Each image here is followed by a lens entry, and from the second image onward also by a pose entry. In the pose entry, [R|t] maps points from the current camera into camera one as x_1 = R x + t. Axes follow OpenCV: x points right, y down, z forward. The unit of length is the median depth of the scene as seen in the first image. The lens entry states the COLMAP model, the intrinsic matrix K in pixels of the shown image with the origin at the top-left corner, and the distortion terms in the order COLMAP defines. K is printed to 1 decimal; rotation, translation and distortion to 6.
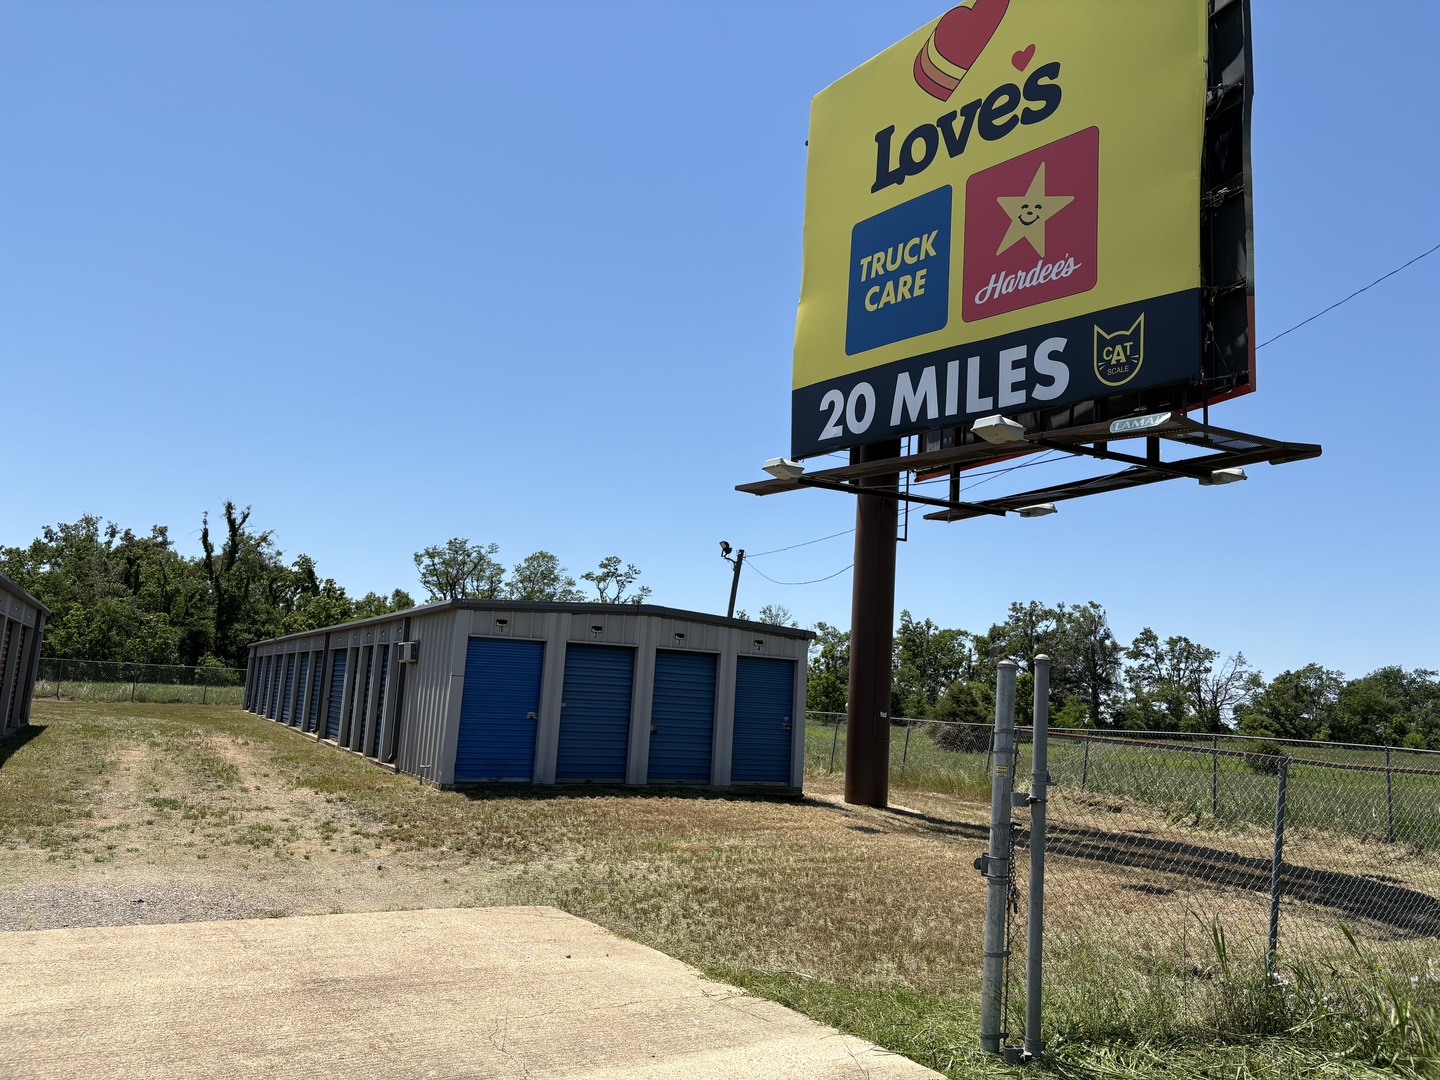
lens RADIAL K [[1092.6, 0, 727.9], [0, 1092.6, 529.8], [0, 0, 1]] dist [0.025915, -0.001256]
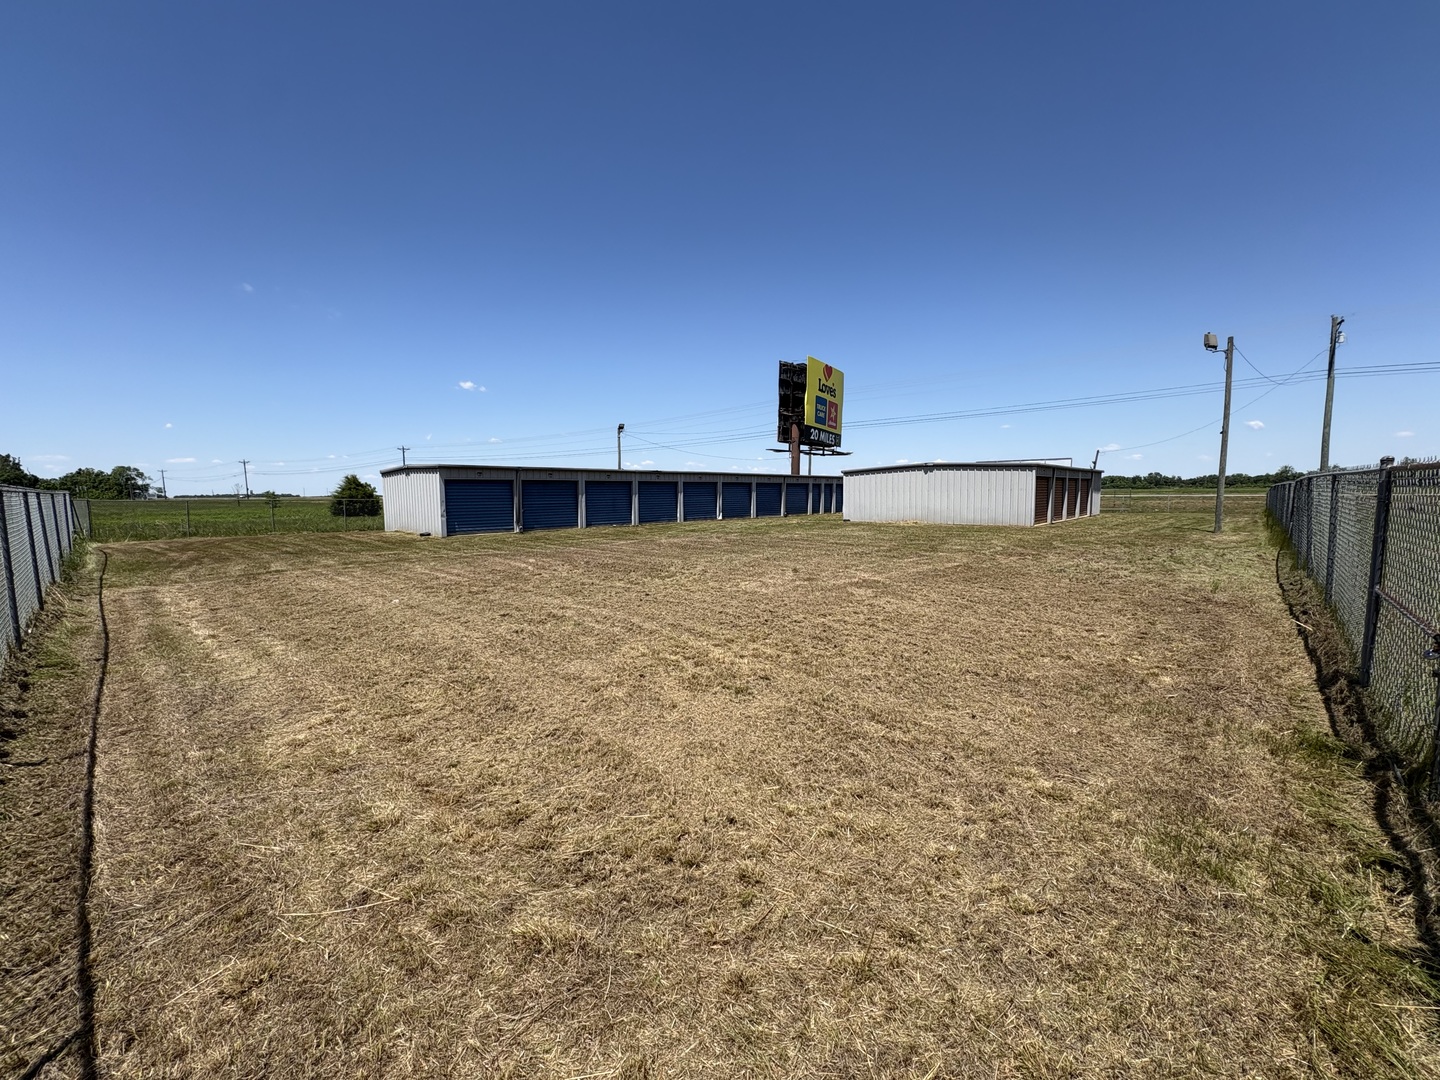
lens RADIAL K [[573.2, 0, 721.9], [0, 573.2, 539.8], [0, 0, 1]] dist [0.000623, -0.000745]
pose [[-0.337418, -0.134871, 0.931643, -2.275802], [-0.160244, 0.983468, 0.084338, 0.213809], [-0.927616, -0.120833, -0.353452, 2.280902]]
